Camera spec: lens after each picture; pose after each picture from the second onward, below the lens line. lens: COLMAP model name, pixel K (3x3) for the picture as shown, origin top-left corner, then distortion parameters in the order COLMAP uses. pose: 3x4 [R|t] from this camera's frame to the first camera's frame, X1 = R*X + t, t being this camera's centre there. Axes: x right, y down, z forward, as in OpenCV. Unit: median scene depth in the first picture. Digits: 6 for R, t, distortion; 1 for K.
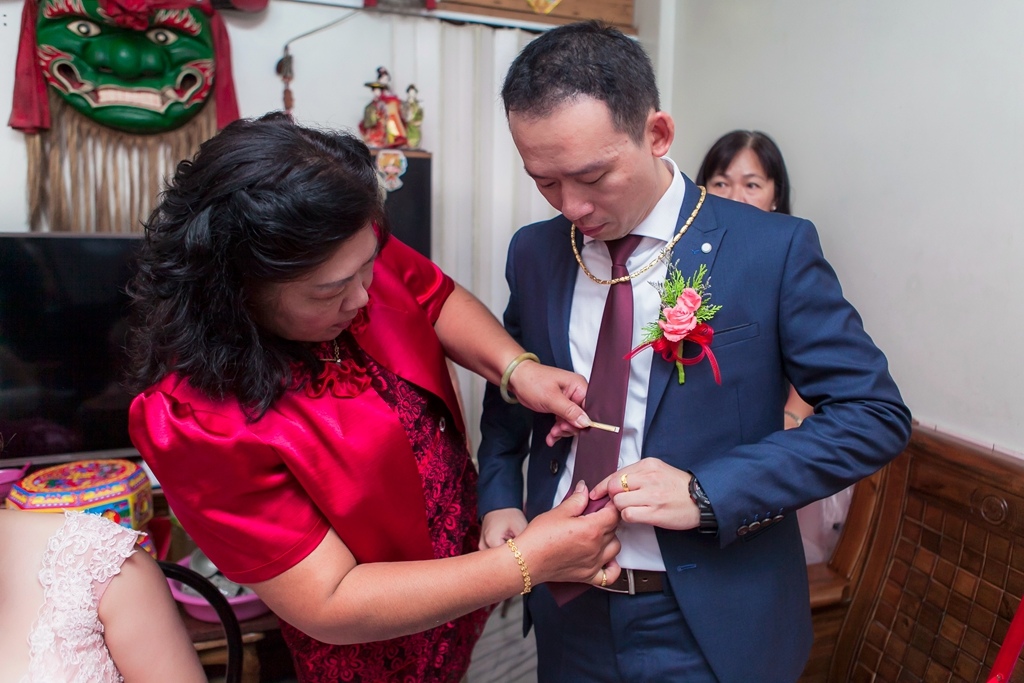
lens RADIAL K [[716.1, 0, 525.2], [0, 716.1, 296.8], [0, 0, 1]] dist [0.027438, 0.007906]
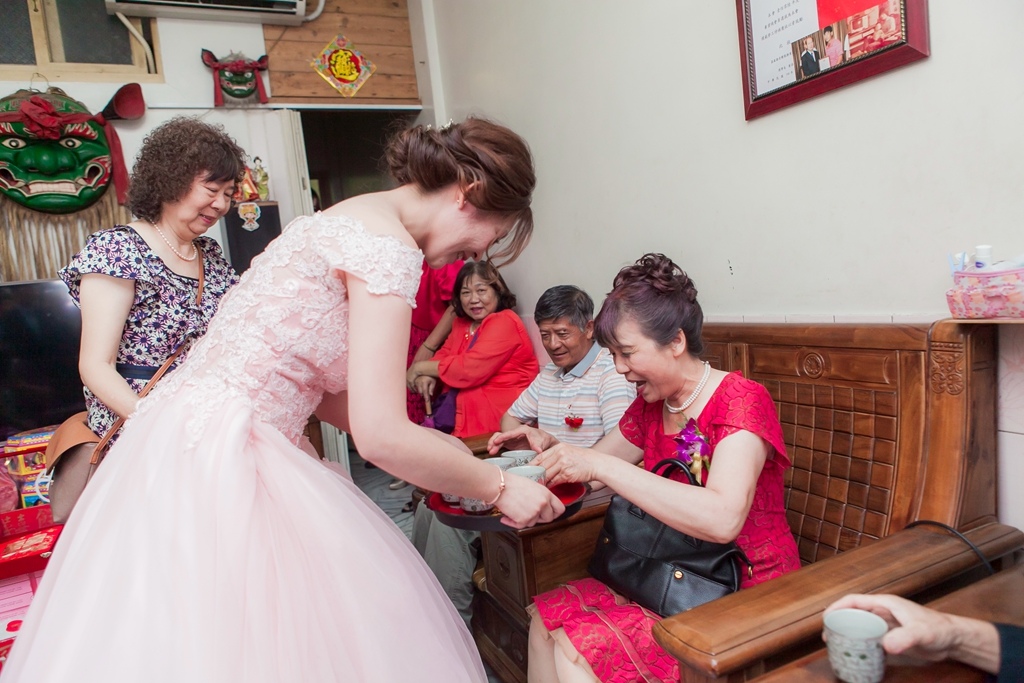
lens RADIAL K [[716.1, 0, 505.0], [0, 716.1, 345.1], [0, 0, 1]] dist [0.027438, 0.007906]
pose [[0.987088, -0.142518, 0.073117, 0.178721], [0.146058, 0.988225, -0.045581, 0.220615], [-0.065760, 0.055672, 0.996281, -0.450600]]
